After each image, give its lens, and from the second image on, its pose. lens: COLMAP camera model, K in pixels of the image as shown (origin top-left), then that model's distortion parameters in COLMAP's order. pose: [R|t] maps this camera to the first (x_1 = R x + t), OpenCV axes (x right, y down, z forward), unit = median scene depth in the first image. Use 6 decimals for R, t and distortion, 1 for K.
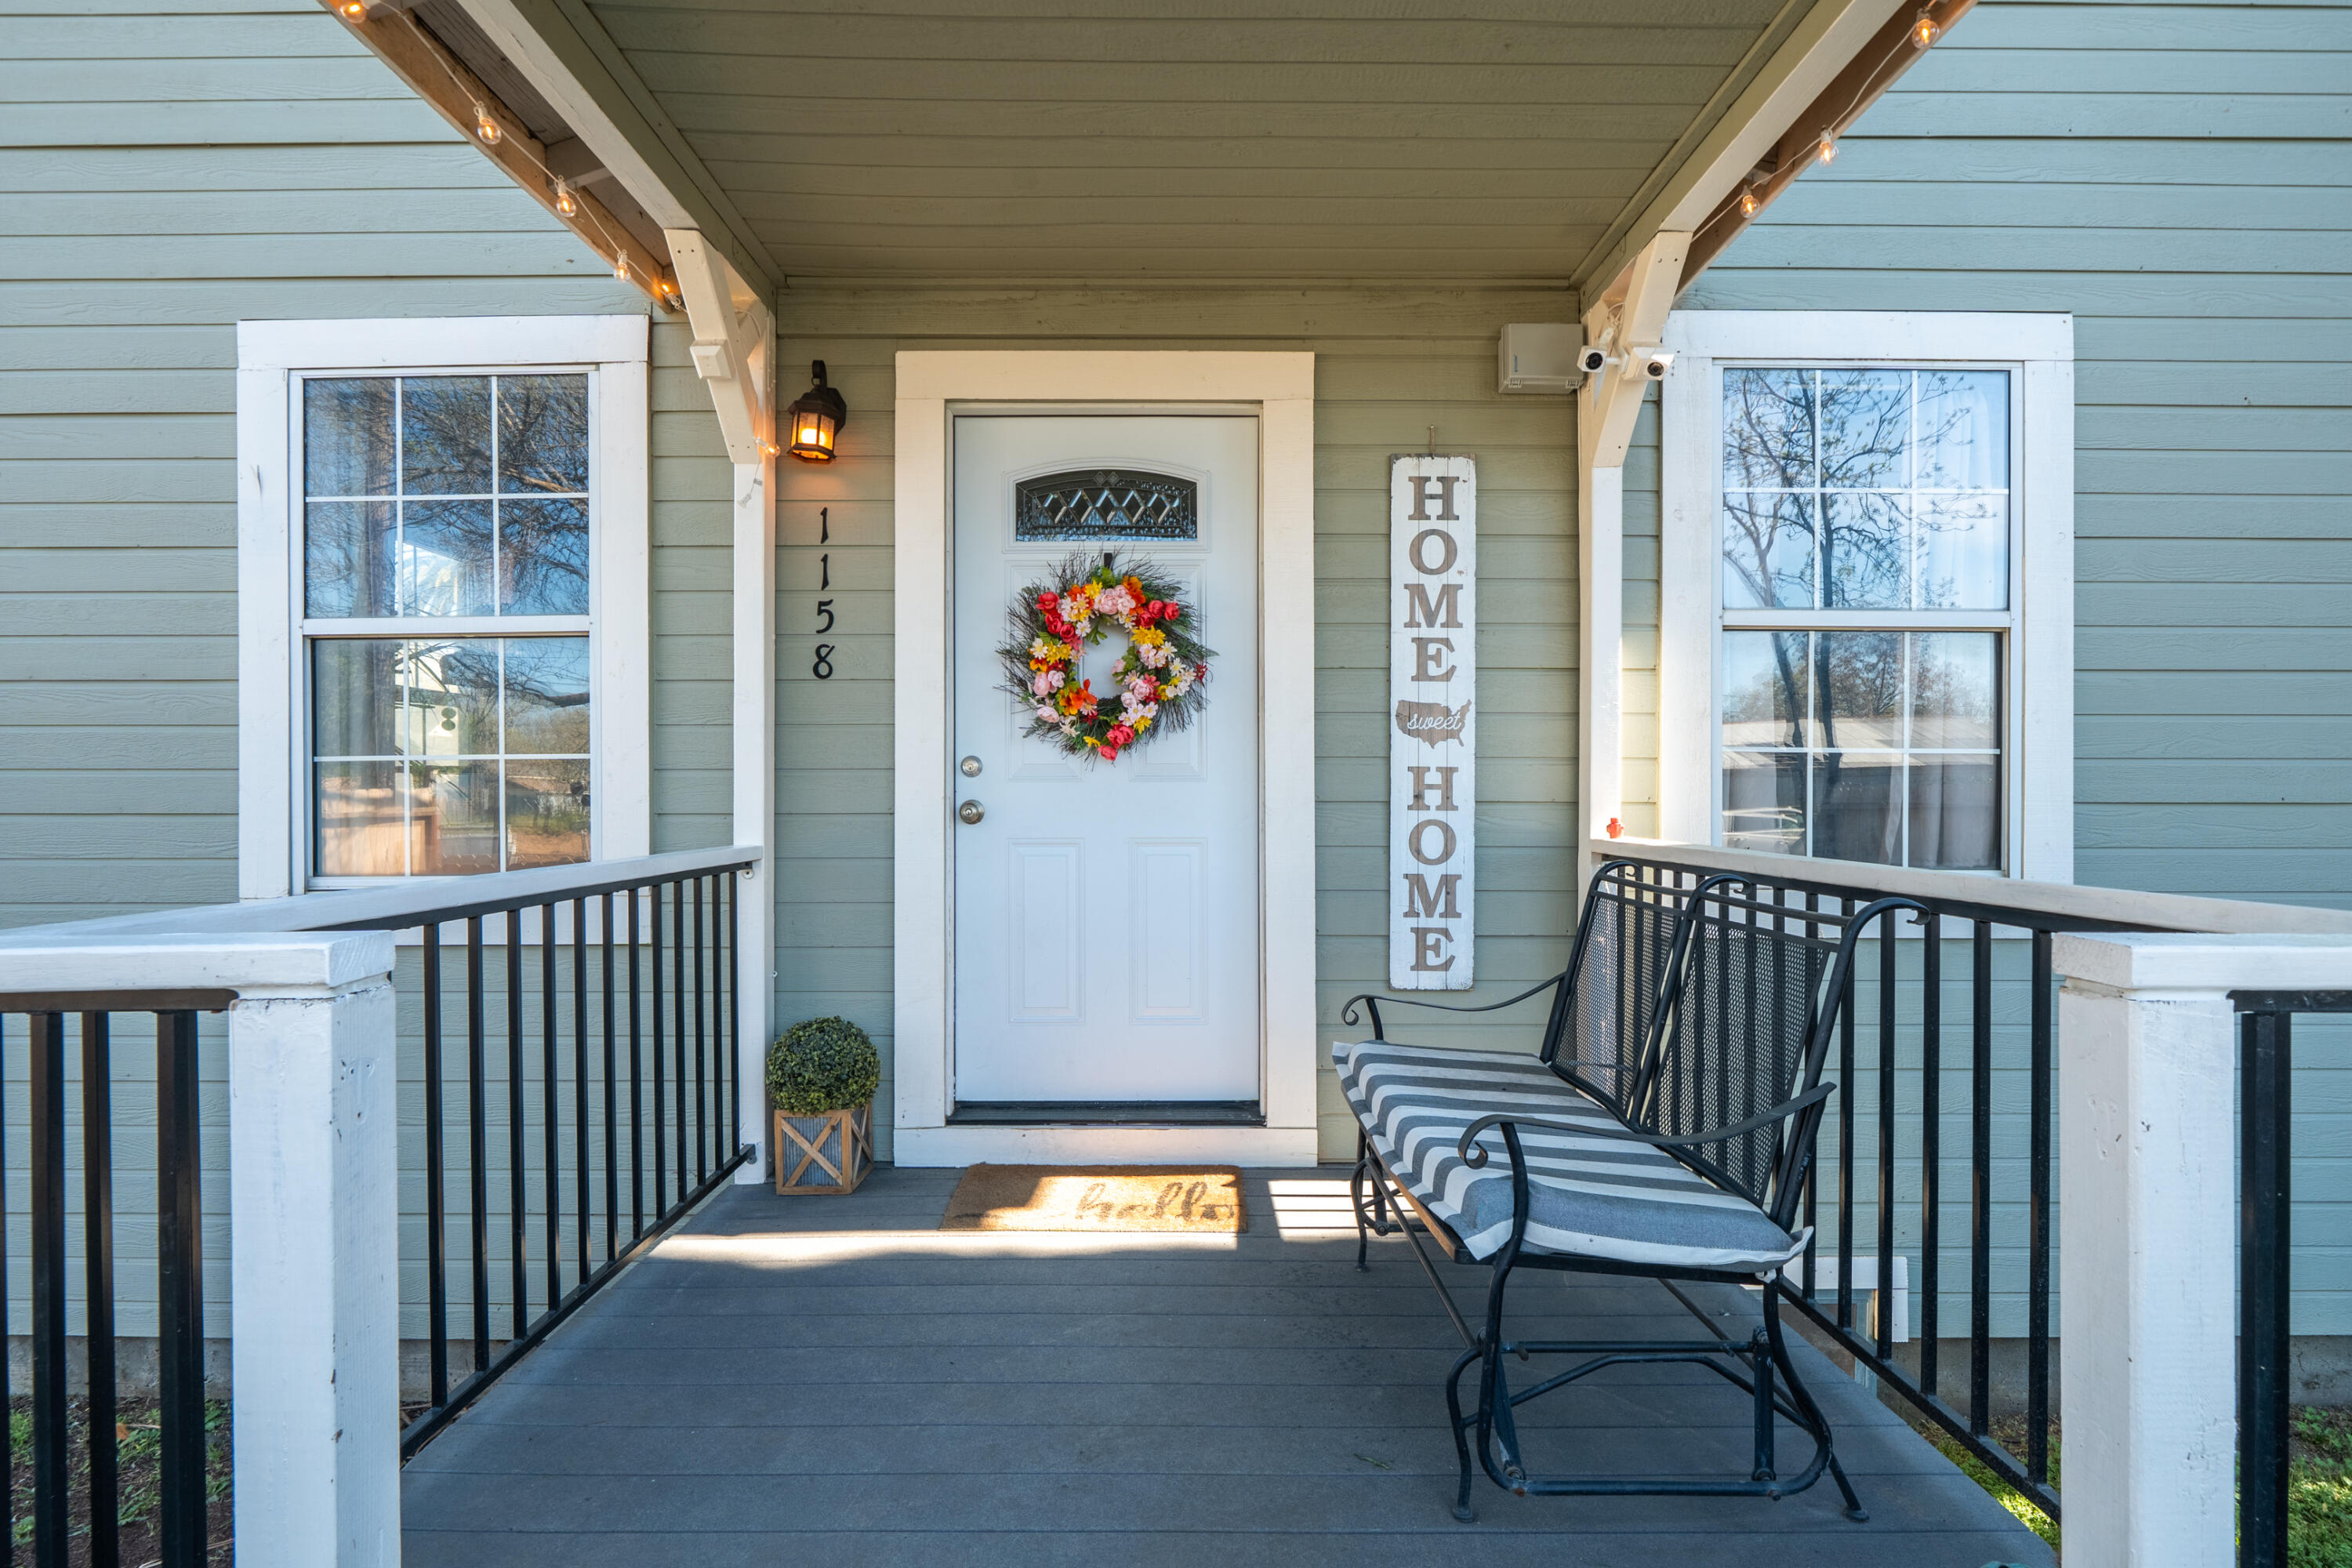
lens RADIAL K [[917.1, 0, 1164.8], [0, 917.1, 793.3], [0, 0, 1]] dist [-0.006801, 0.000760]
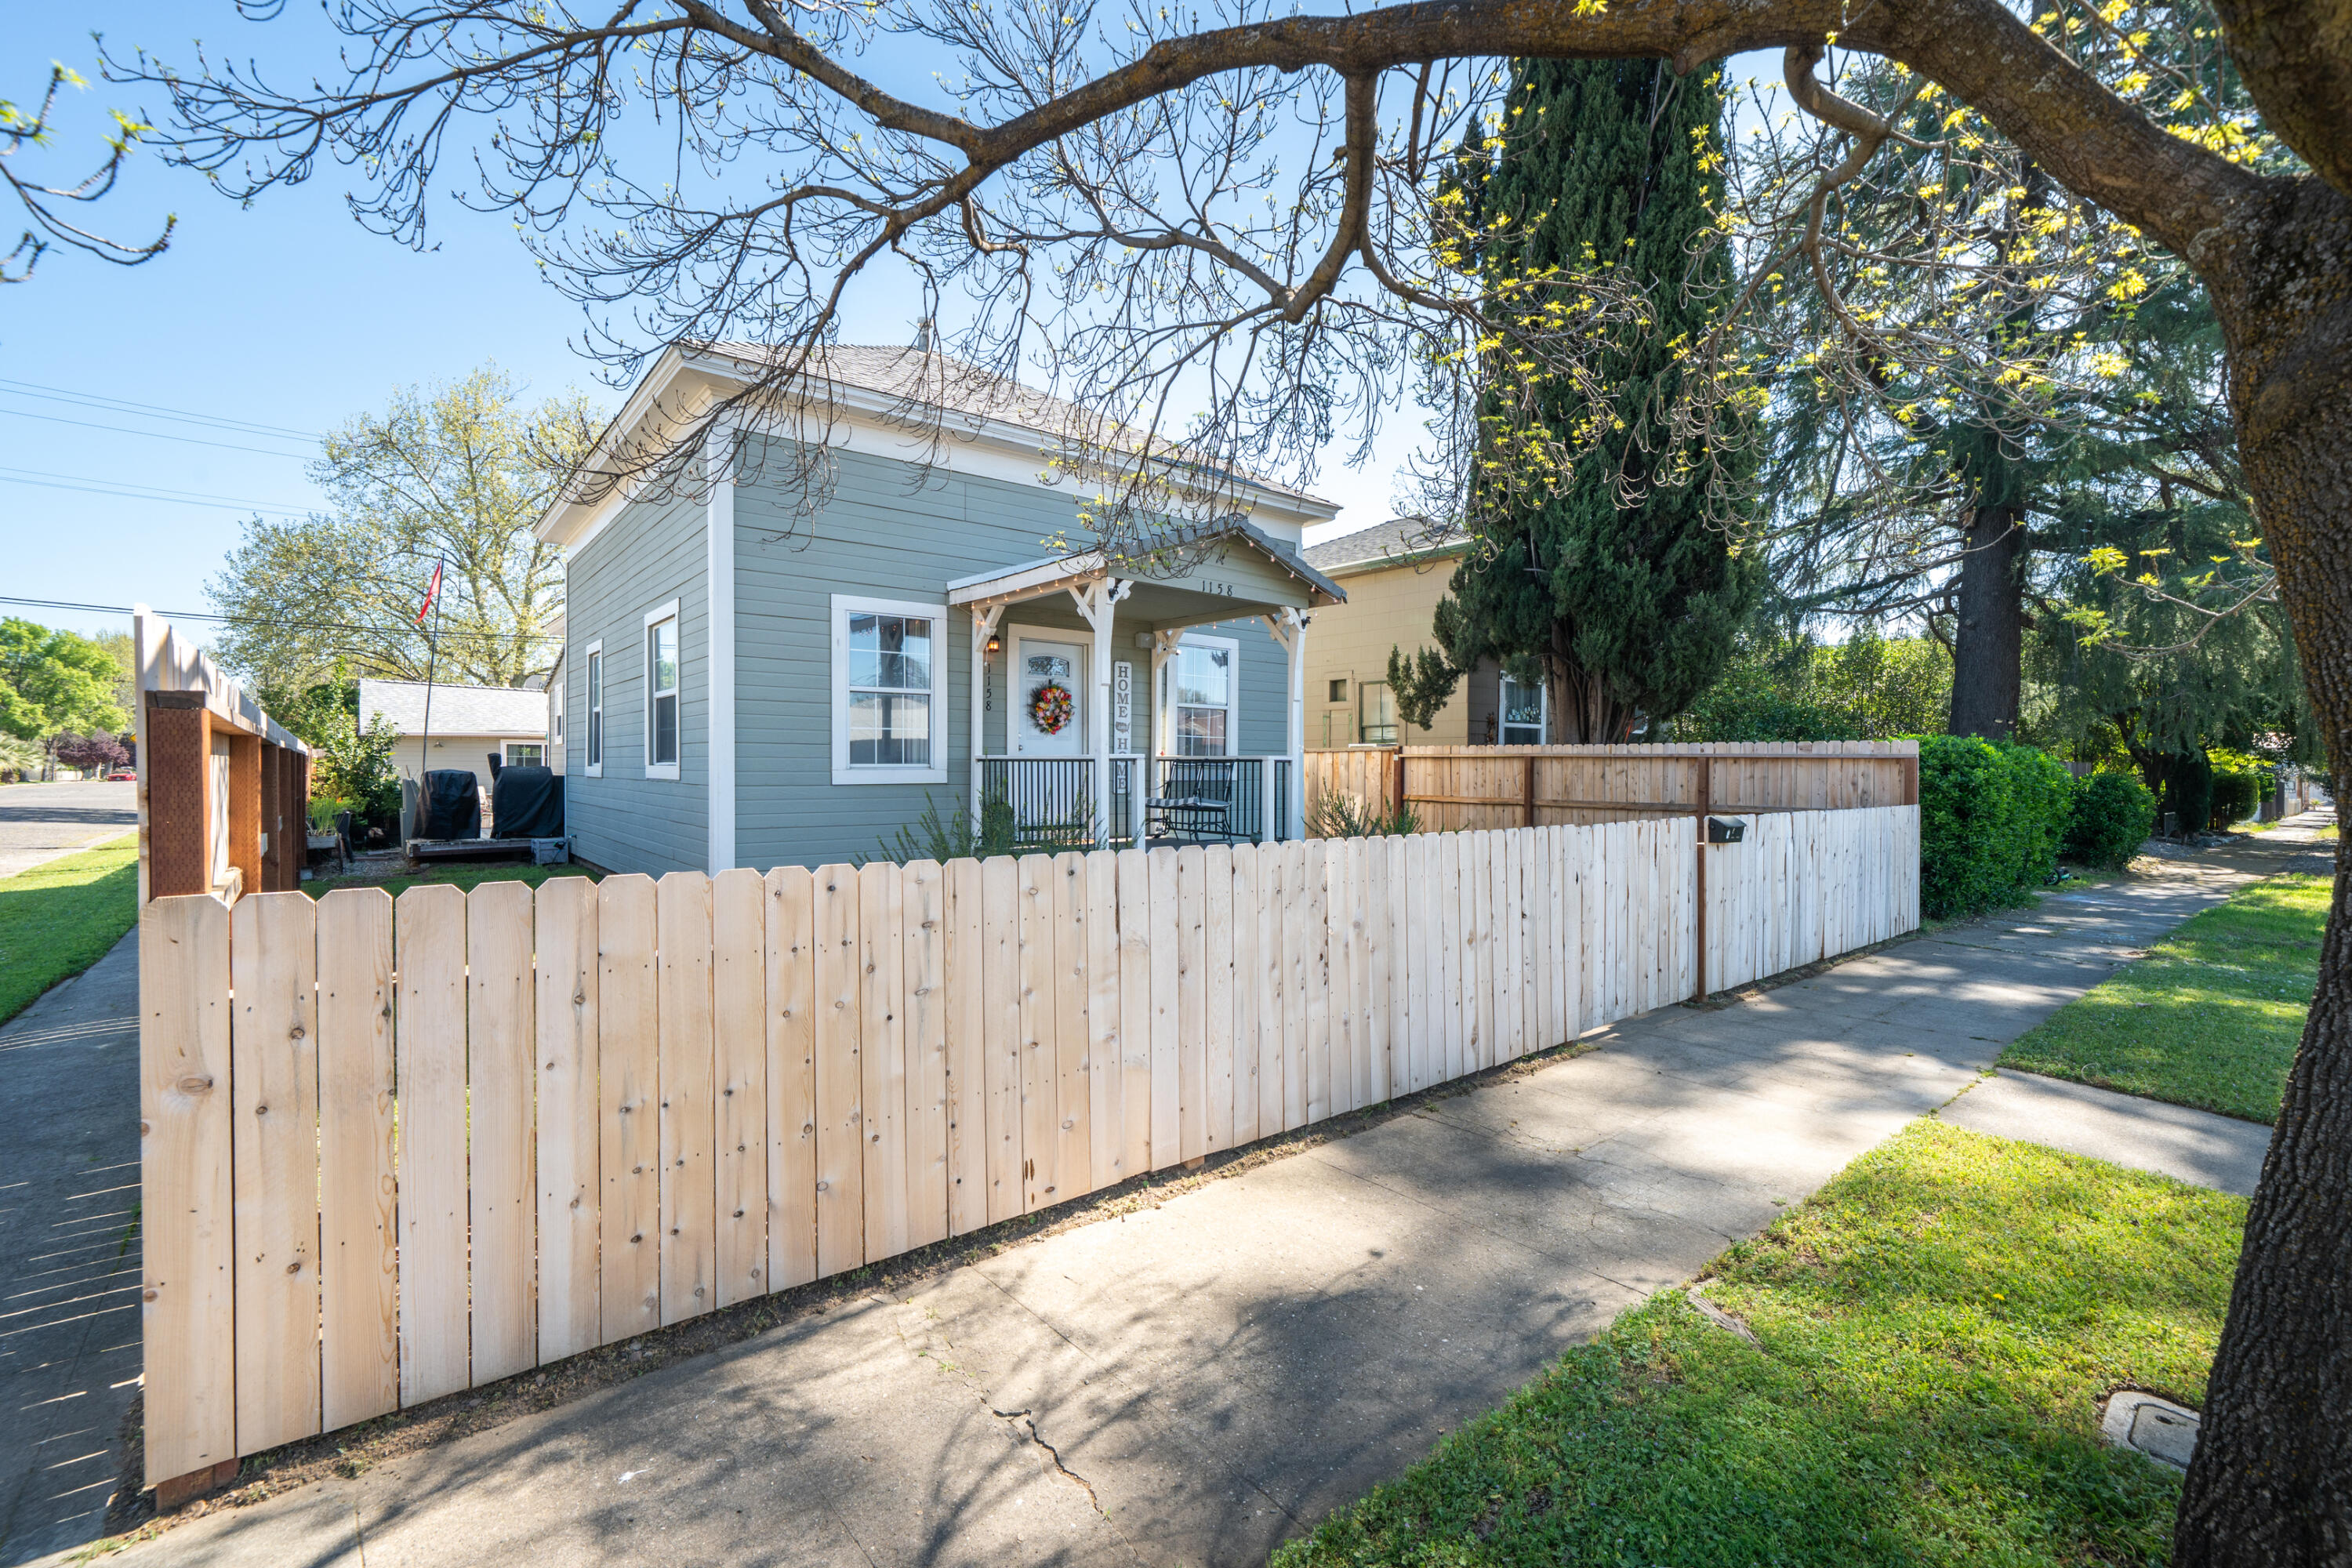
lens RADIAL K [[1014.3, 0, 1182.8], [0, 1014.3, 771.8], [0, 0, 1]] dist [0.018845, 0.000212]
pose [[0.756300, 0.000435, 0.654225, -2.425131], [-0.001293, 0.999999, 0.000830, 0.113868], [-0.654223, -0.001473, 0.756300, -2.544964]]
